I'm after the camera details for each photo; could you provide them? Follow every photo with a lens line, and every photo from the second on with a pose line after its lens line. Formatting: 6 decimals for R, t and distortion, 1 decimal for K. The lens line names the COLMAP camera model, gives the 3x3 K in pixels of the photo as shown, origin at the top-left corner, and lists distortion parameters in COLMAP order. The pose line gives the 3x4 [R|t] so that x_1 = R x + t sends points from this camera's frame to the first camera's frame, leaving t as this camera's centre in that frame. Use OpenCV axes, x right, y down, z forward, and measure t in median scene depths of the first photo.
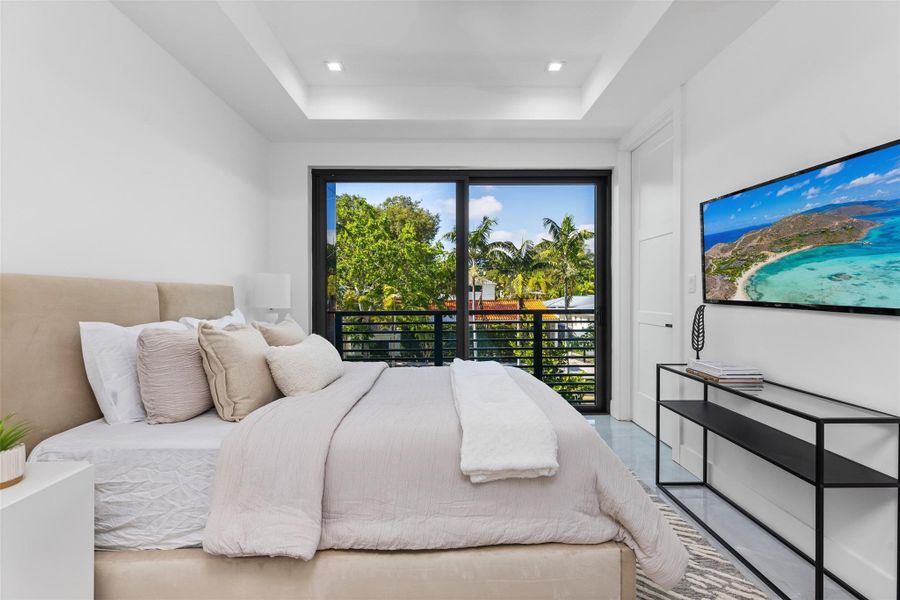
lens RADIAL K [[405.7, 0, 450.0], [0, 405.7, 300.0], [0, 0, 1]] dist [0.004450, 0.000104]
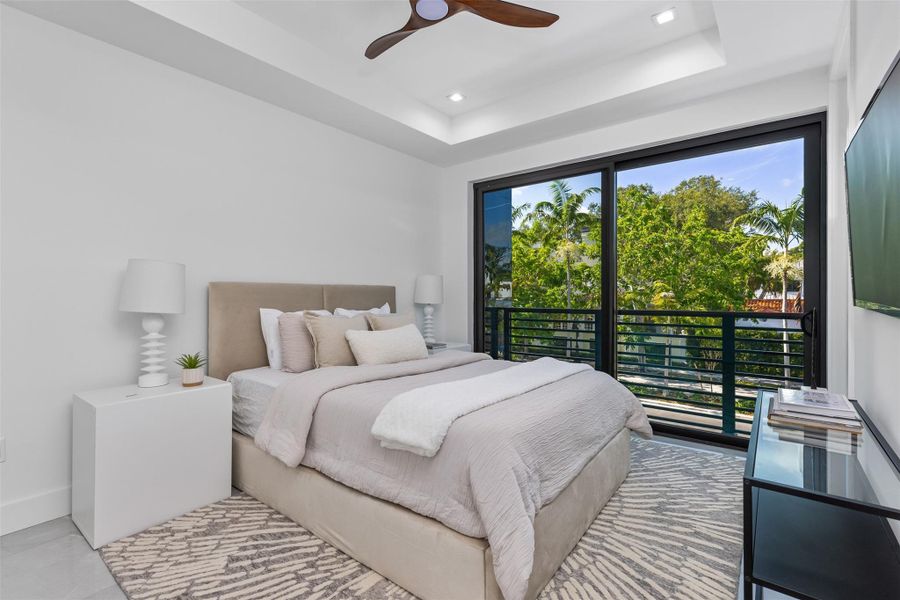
lens RADIAL K [[412.3, 0, 450.2], [0, 412.3, 298.0], [0, 0, 1]] dist [0.002347, 0.000307]
pose [[0.773146, 0.008436, -0.634172, 0.343982], [-0.008768, 0.999958, 0.002612, -0.001365], [0.634168, 0.003541, 0.773187, 0.057267]]
